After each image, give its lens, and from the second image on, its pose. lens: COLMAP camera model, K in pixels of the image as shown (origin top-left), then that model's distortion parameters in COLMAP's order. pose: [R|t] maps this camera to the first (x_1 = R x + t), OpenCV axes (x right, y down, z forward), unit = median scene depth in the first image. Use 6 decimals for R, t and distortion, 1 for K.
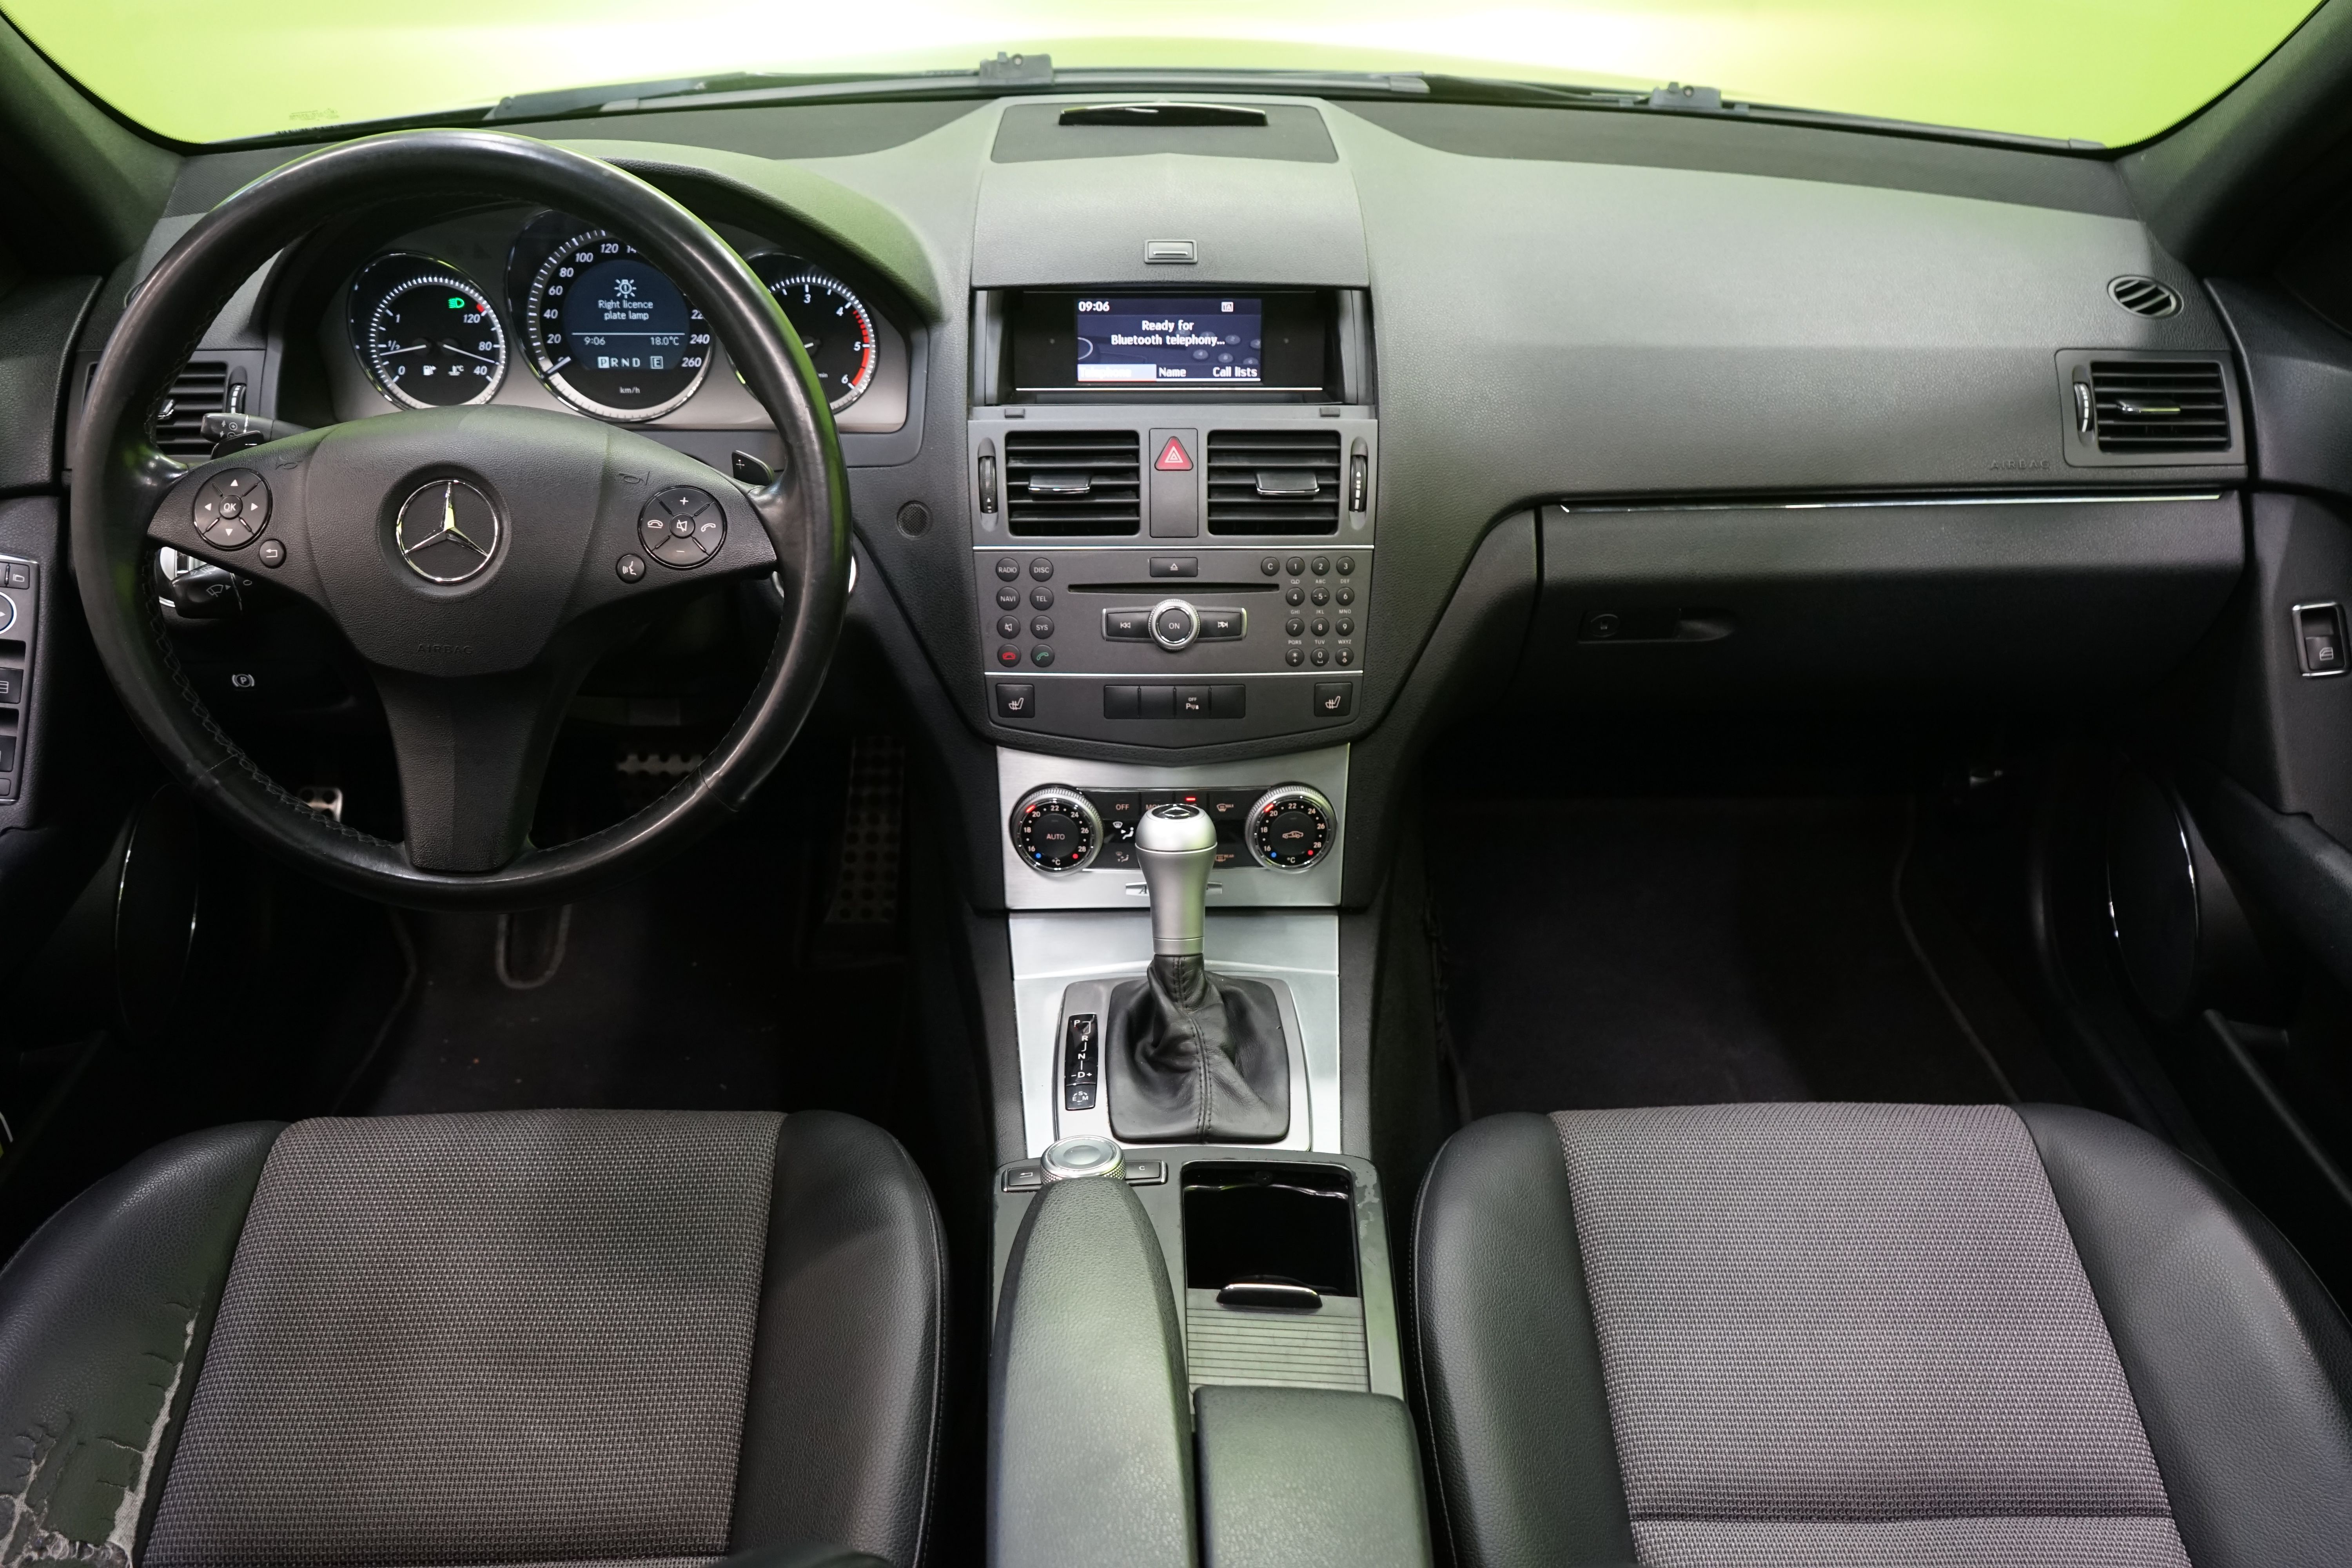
lens RADIAL K [[2055.9, 0, 1194.0], [0, 2055.9, 784.5], [0, 0, 1]] dist [-0.001583, -0.018982]
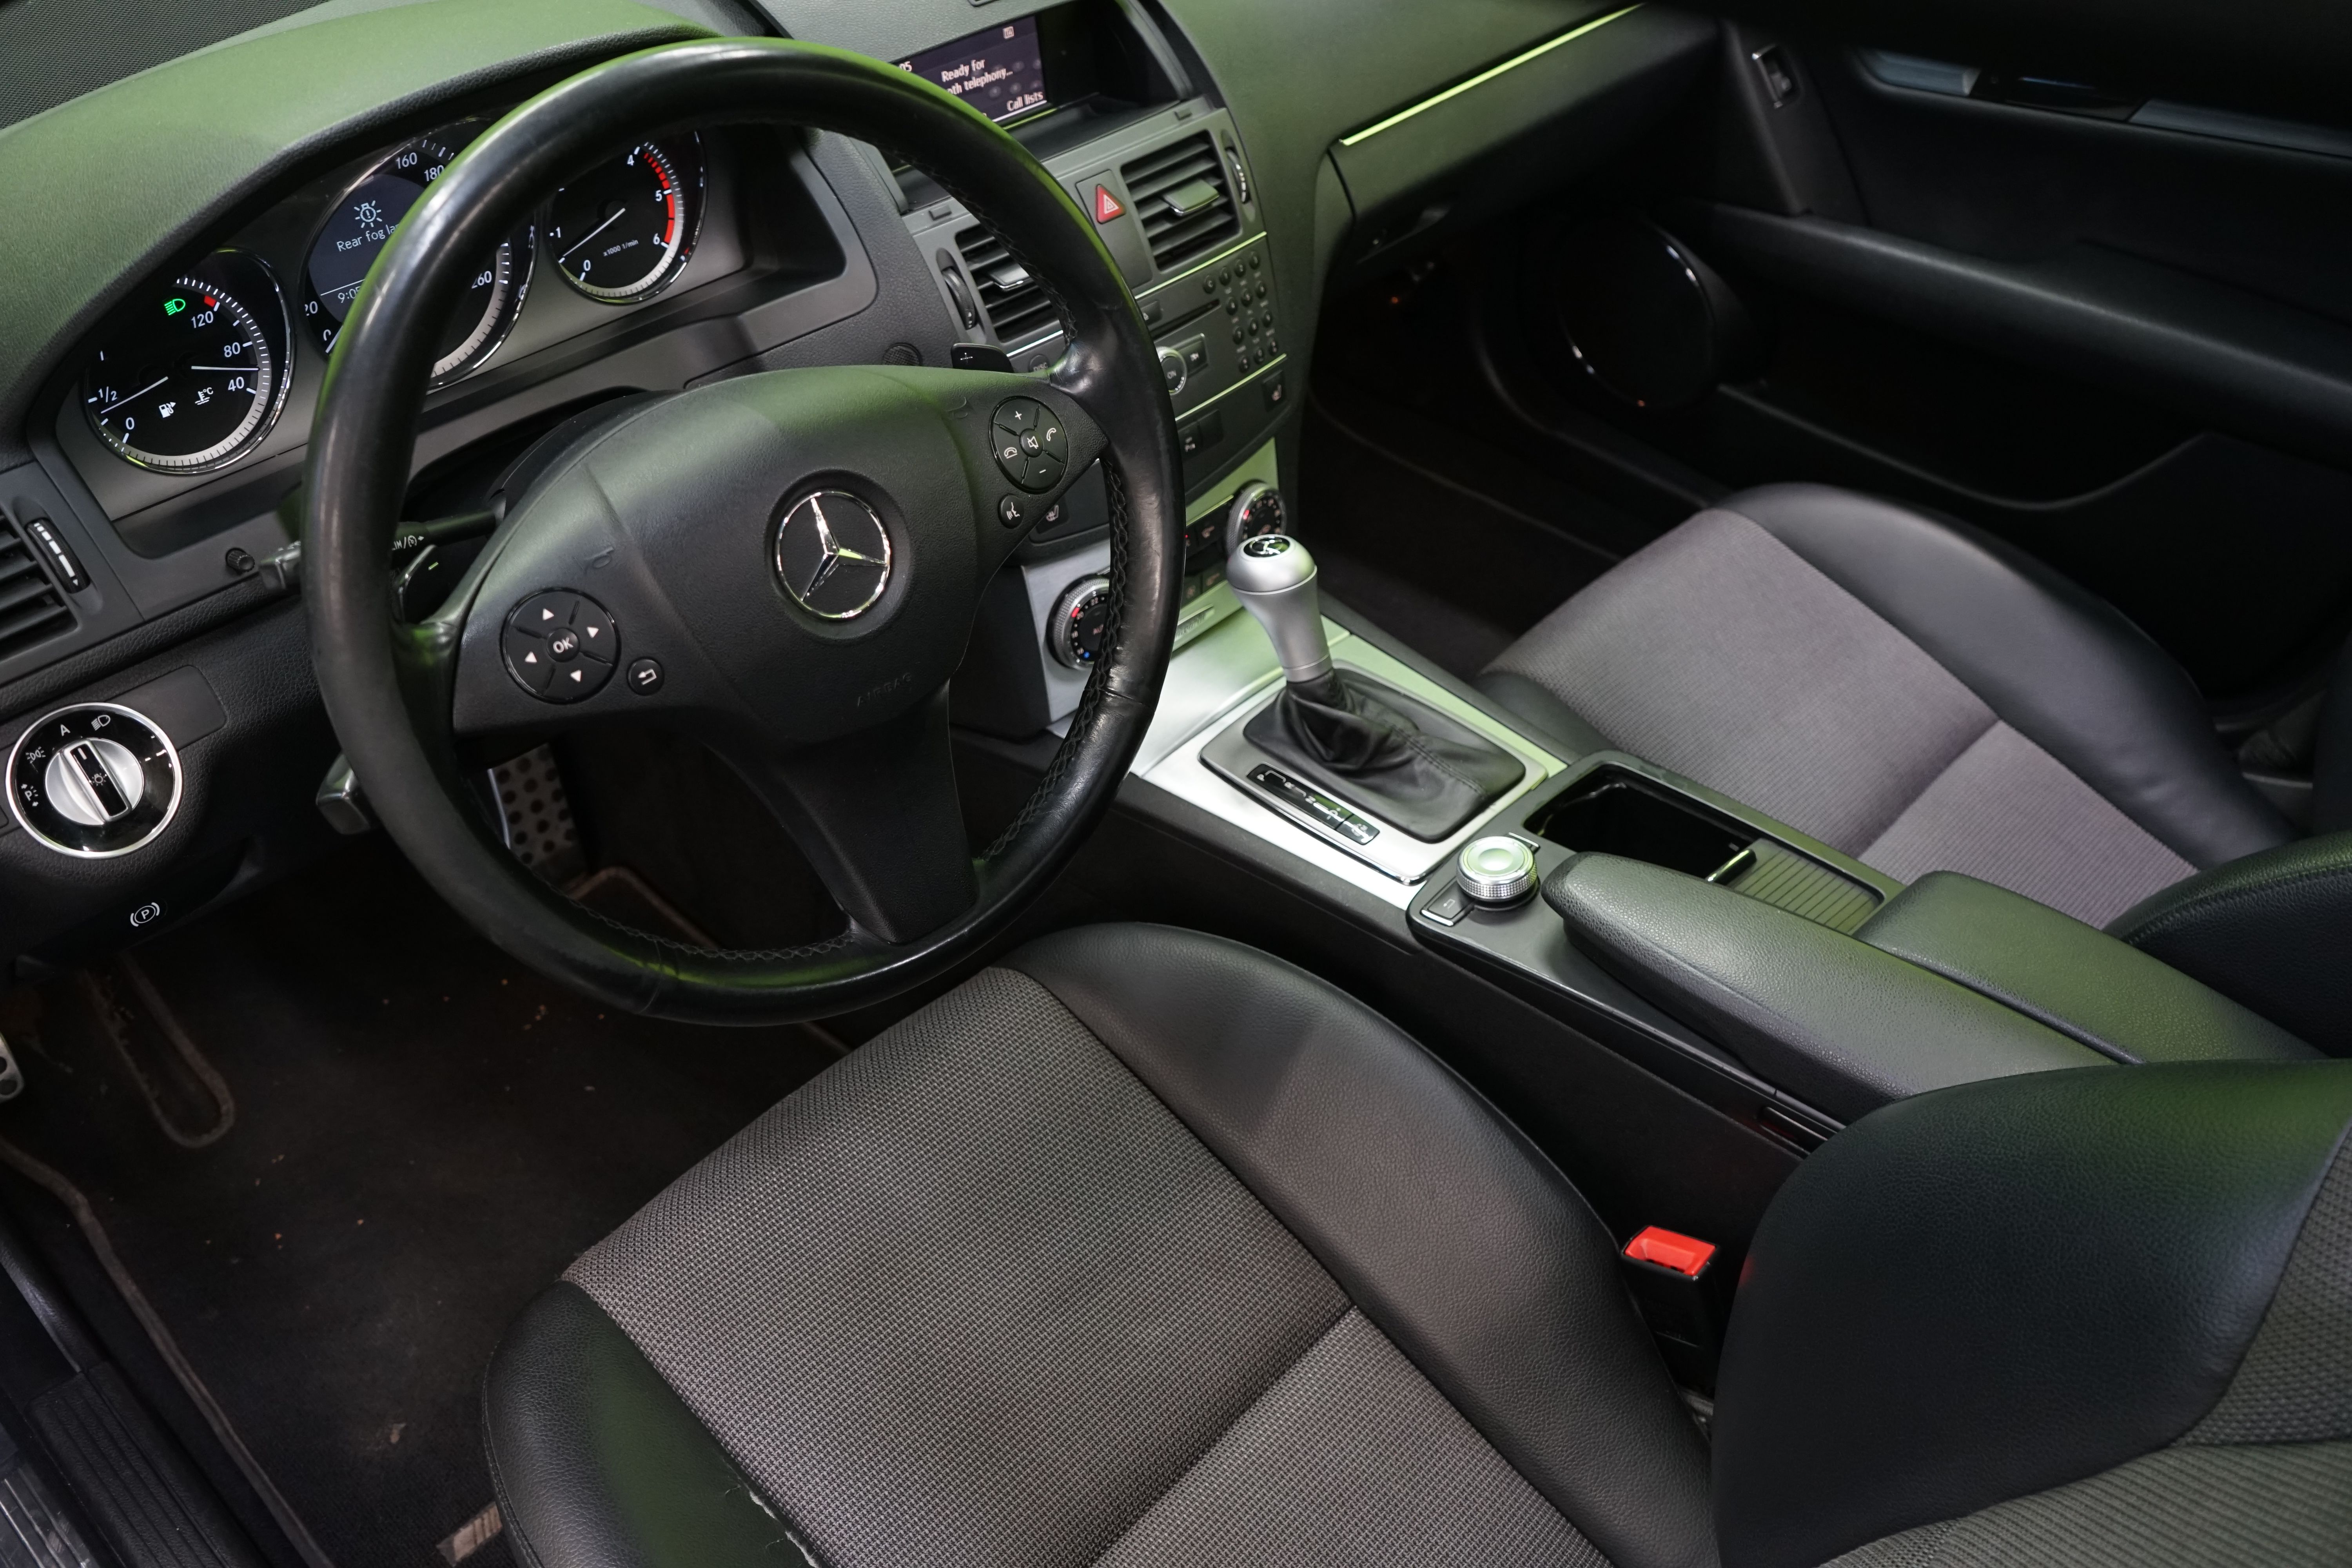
lens RADIAL K [[2031.9, 0, 1186.5], [0, 2031.9, 772.9], [0, 0, 1]] dist [-0.023914, 0.011517]
pose [[0.698289, -0.457028, 0.550925, -0.608975], [0.332720, 0.888682, 0.315501, -0.206403], [-0.633790, -0.037007, 0.772619, 0.243393]]
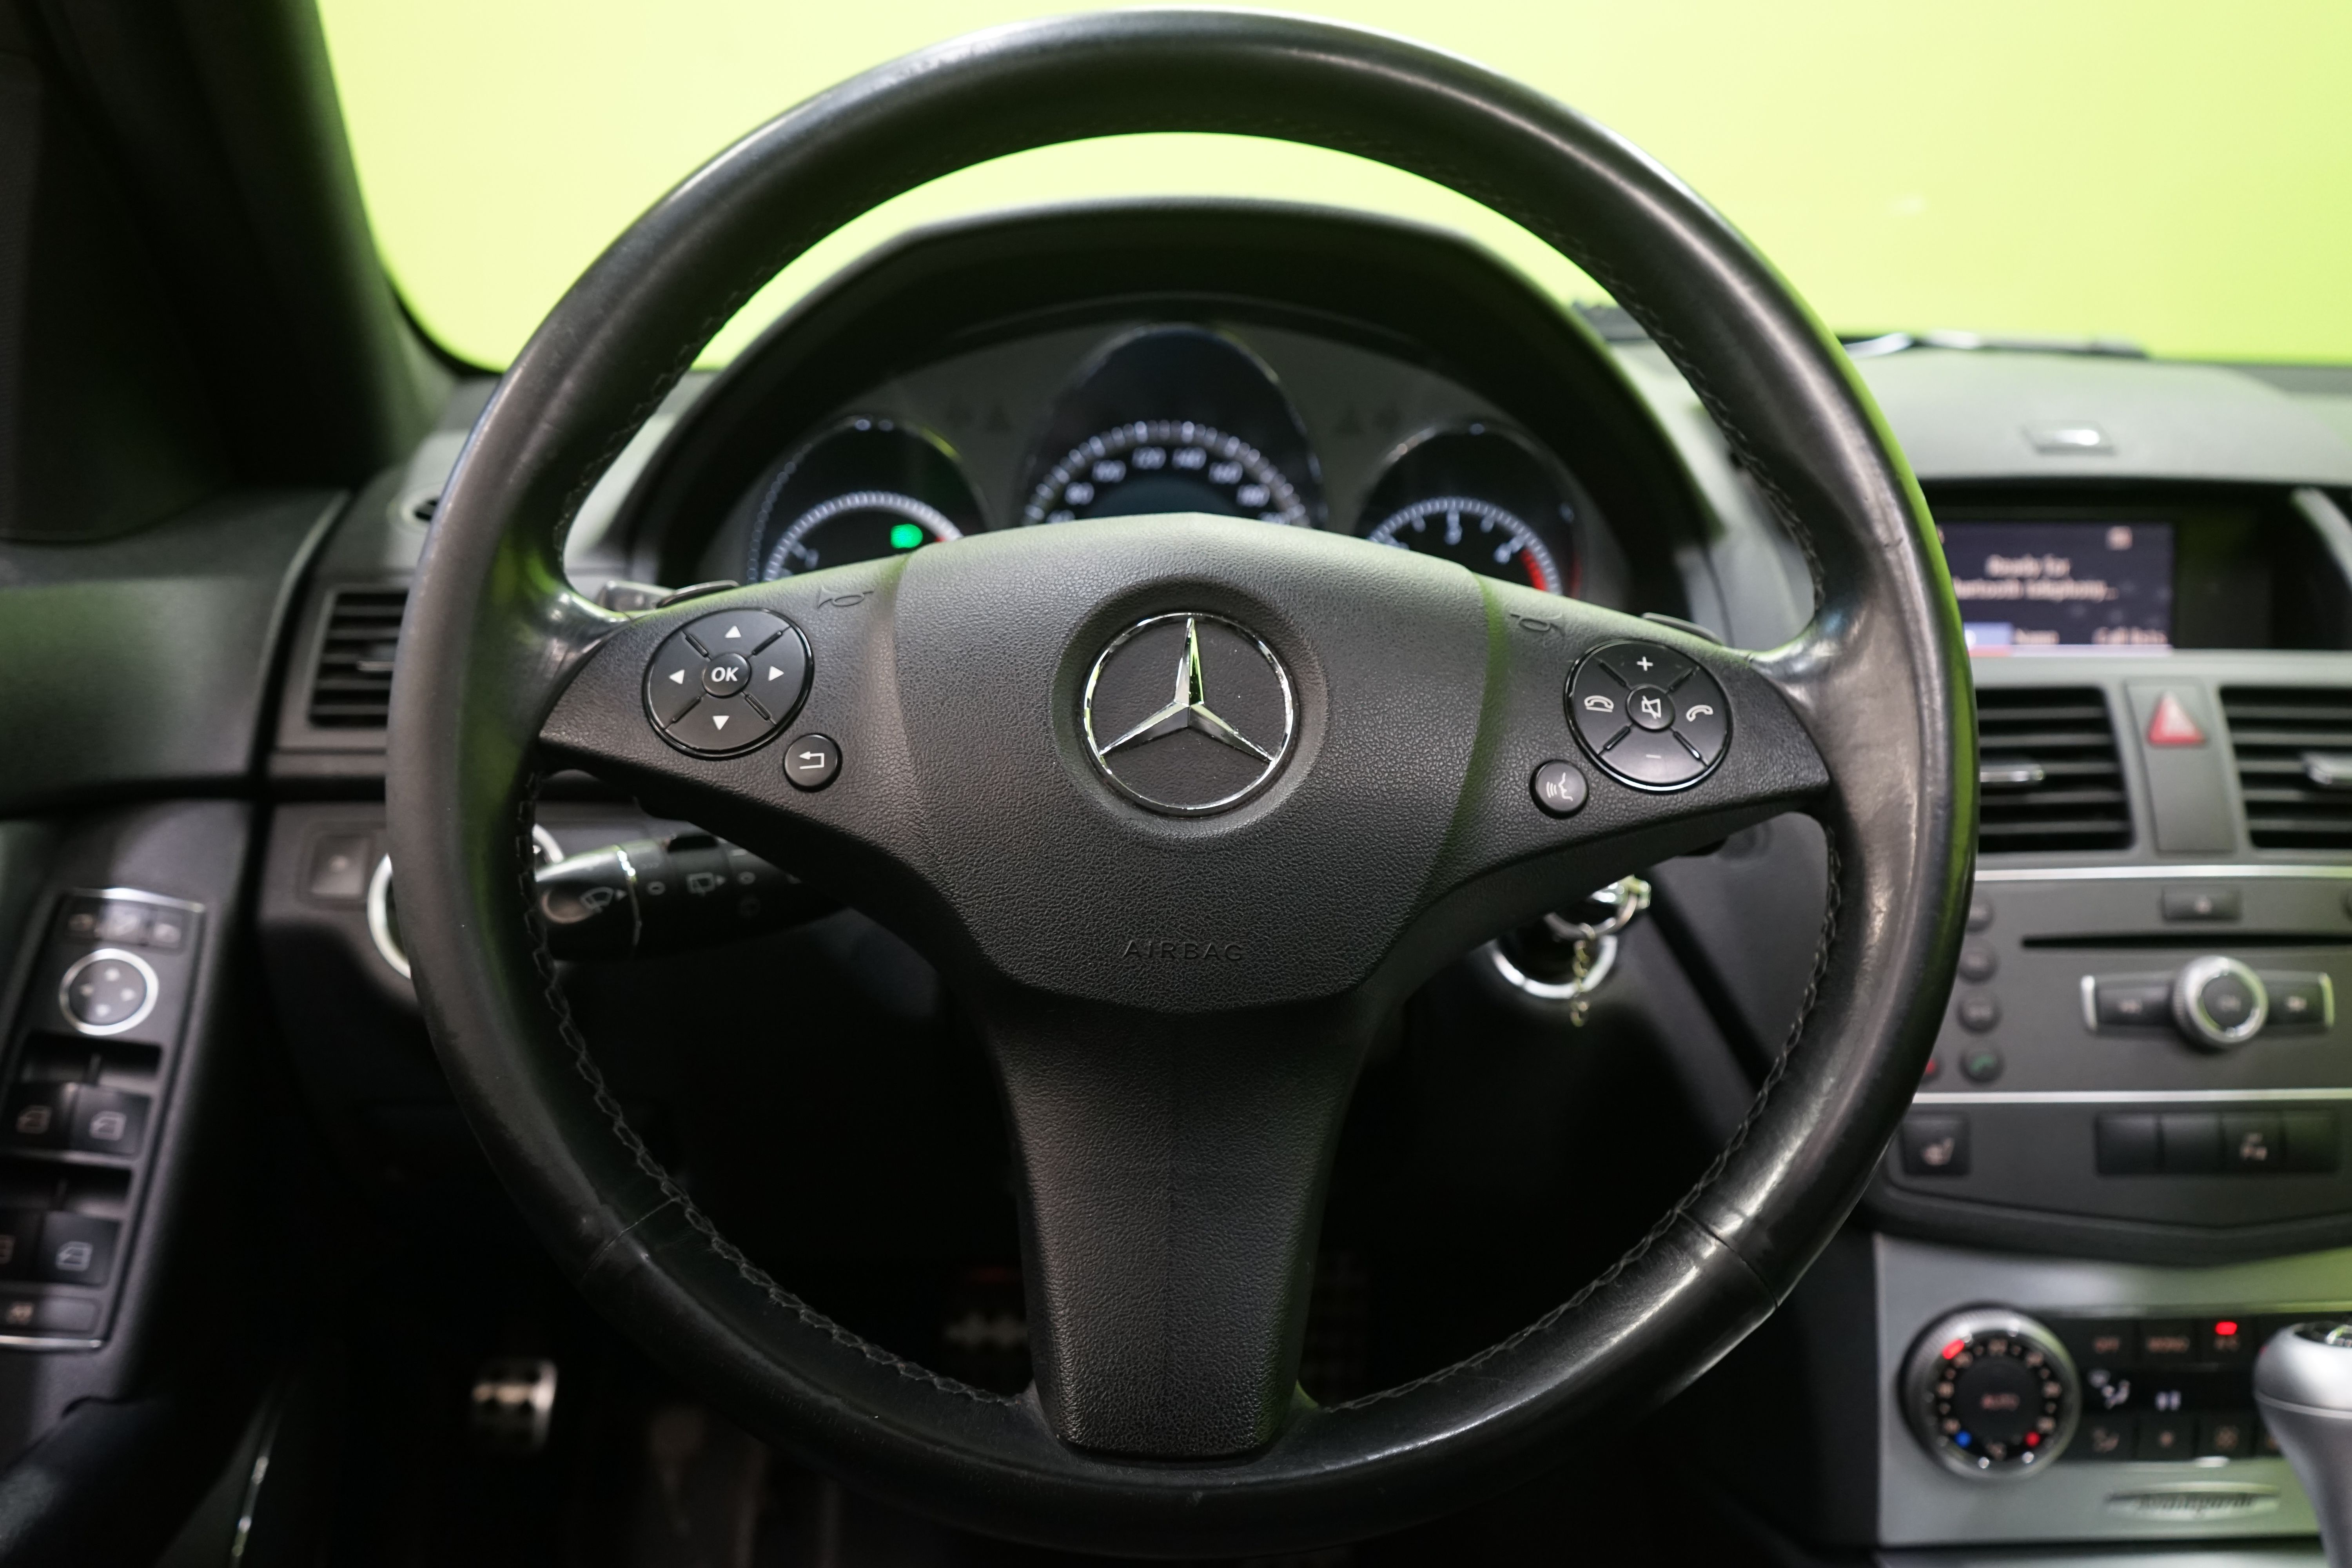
lens RADIAL K [[2031.9, 0, 1171.5], [0, 2031.9, 768.2], [0, 0, 1]] dist [-0.023914, 0.011517]
pose [[0.999559, -0.001231, 0.029684, -0.312790], [0.010486, 0.949453, -0.313733, 0.032531], [-0.027797, 0.313905, 0.949047, 0.450201]]
